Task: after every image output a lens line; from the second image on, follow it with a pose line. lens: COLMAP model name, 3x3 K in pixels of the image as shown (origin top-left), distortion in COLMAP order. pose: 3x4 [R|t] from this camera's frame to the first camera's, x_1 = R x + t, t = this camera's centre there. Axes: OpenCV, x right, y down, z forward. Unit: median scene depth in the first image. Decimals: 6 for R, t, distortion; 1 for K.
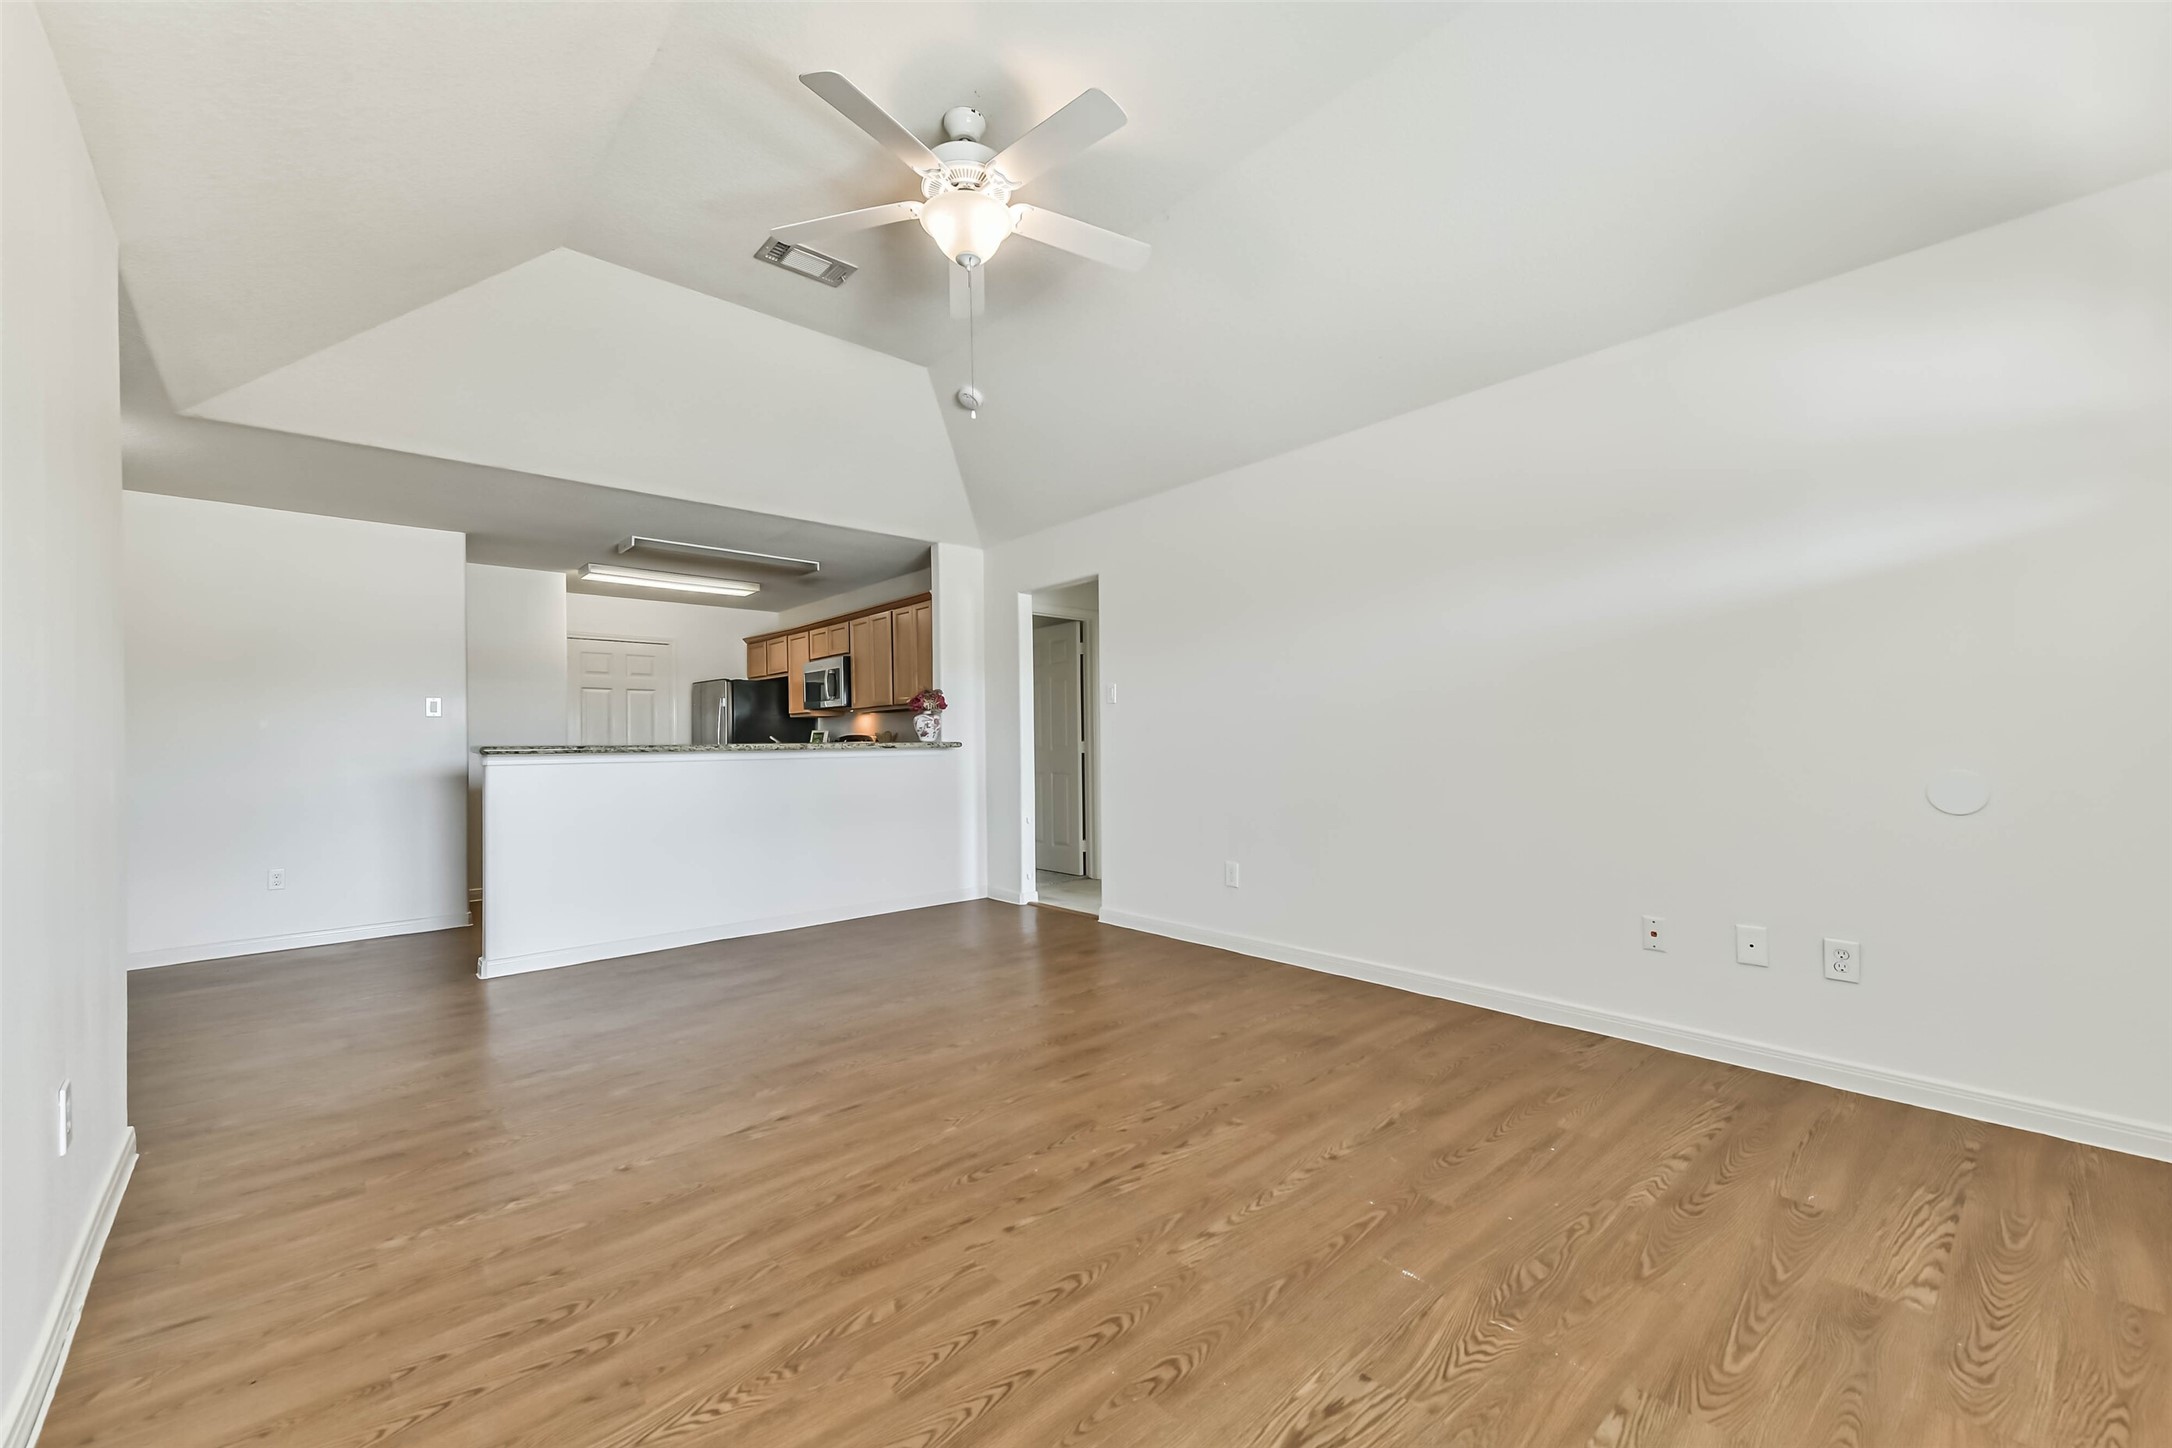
lens RADIAL K [[872.4, 0, 1099.9], [0, 872.4, 714.8], [0, 0, 1]] dist [0.064675, -0.023224]
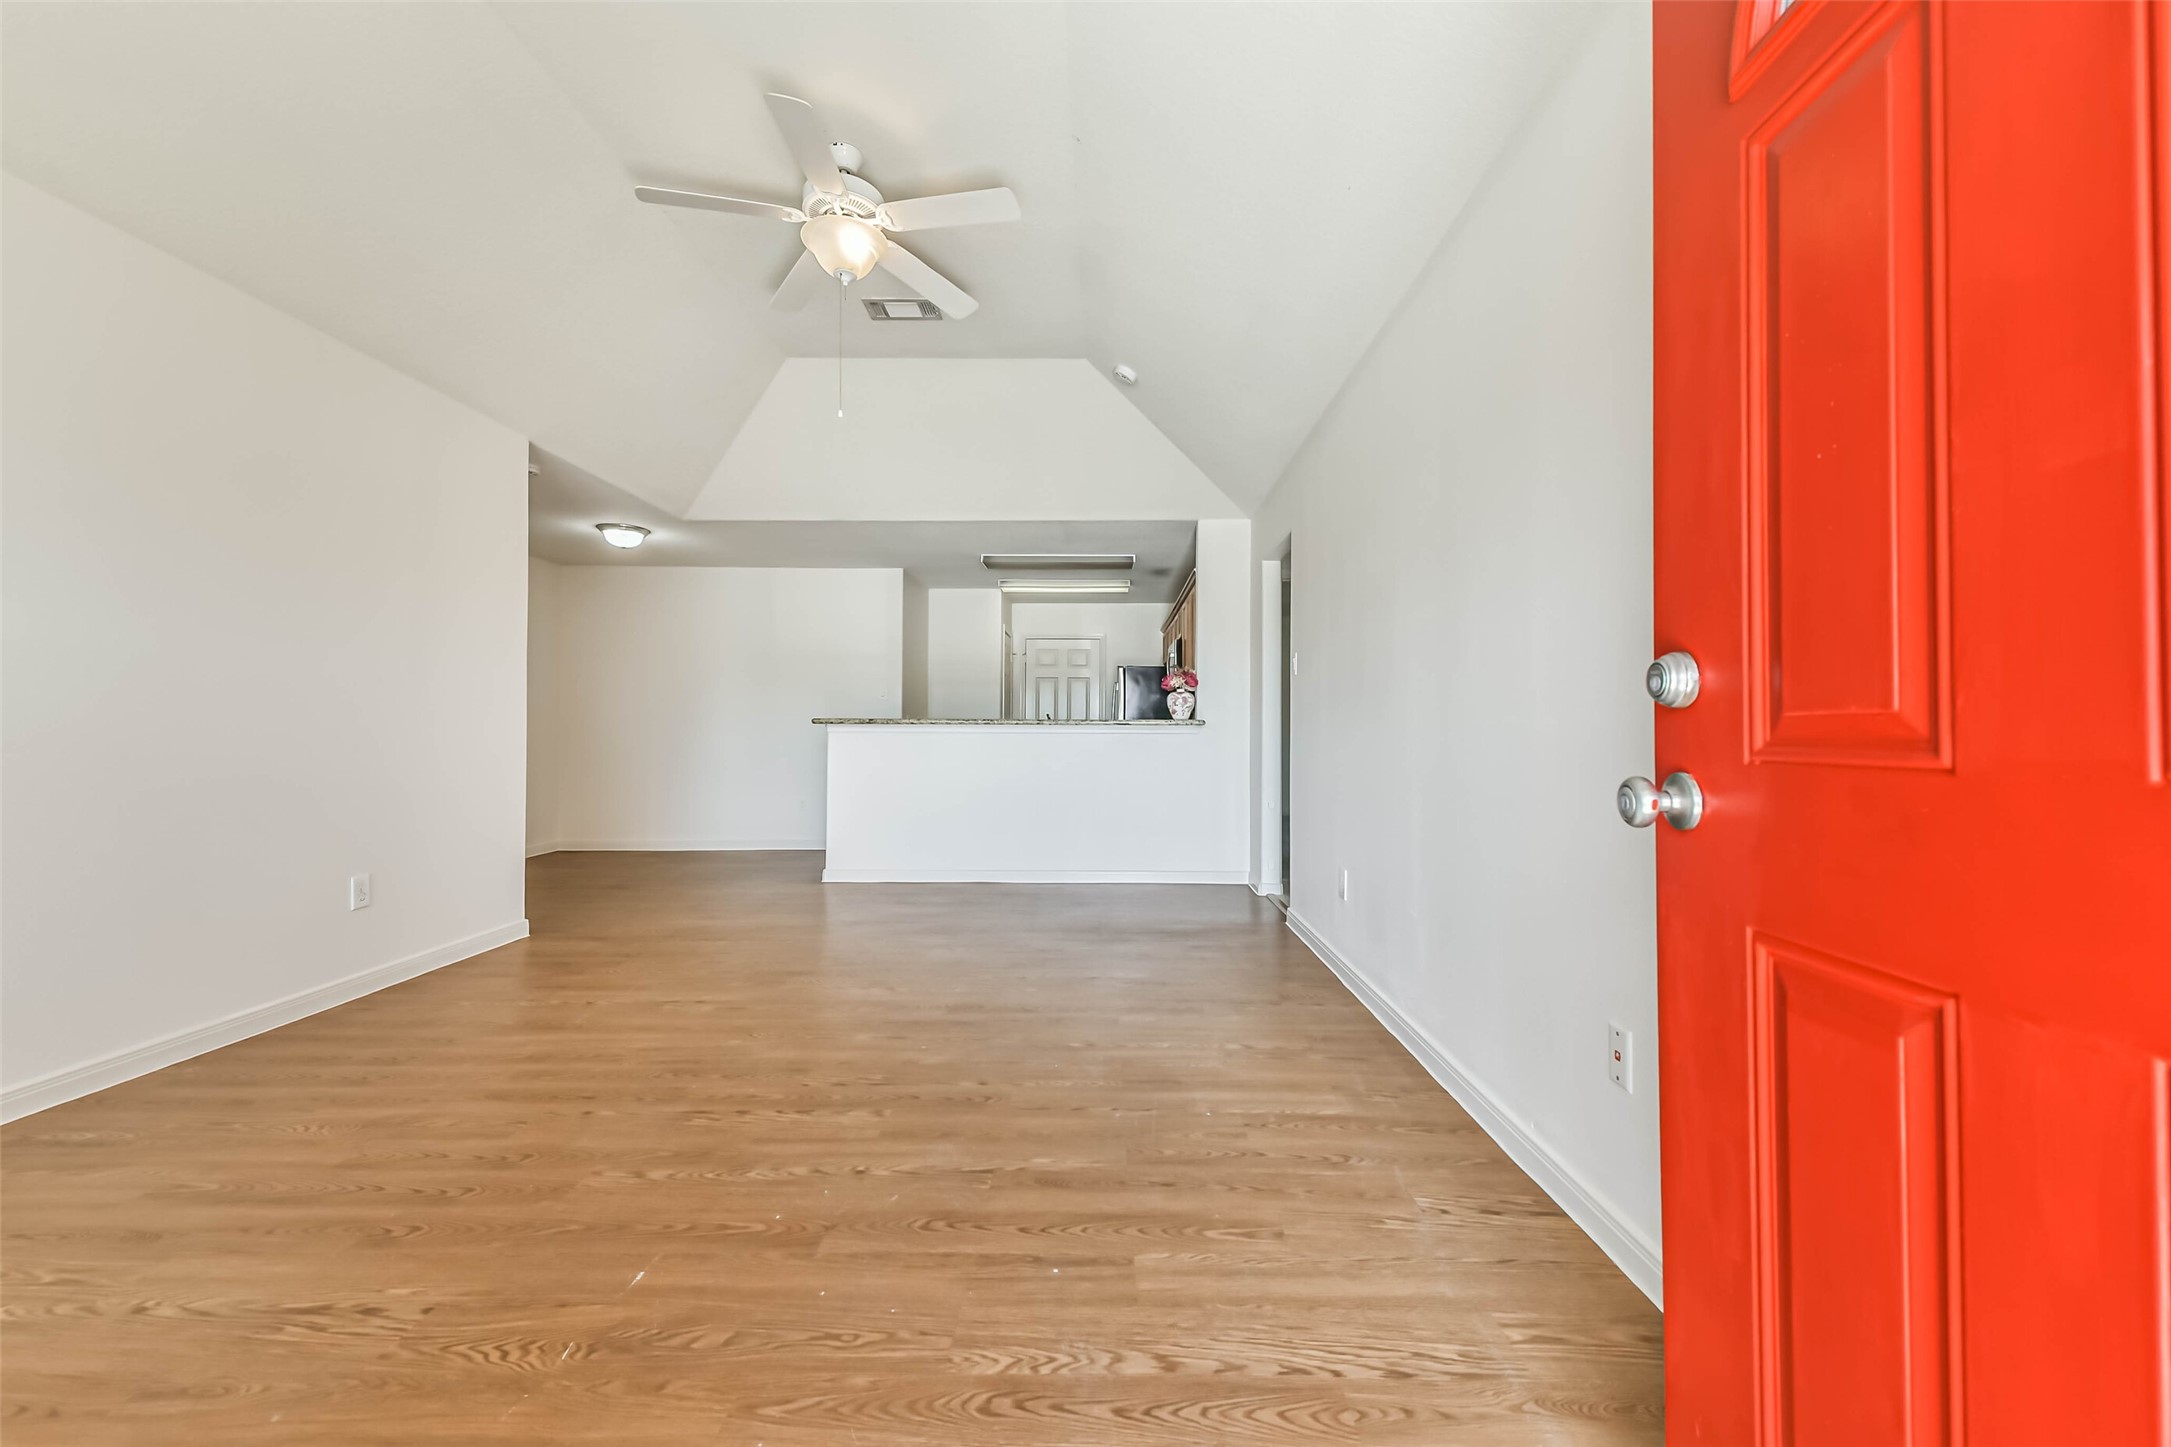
lens RADIAL K [[862.6, 0, 1079.5], [0, 862.6, 730.0], [0, 0, 1]] dist [0.034039, -0.011685]
pose [[0.725469, 0.008659, -0.688200, 0.953344], [0.013478, 0.999550, 0.026784, 0.036186], [0.688122, -0.028706, 0.725027, 0.502202]]
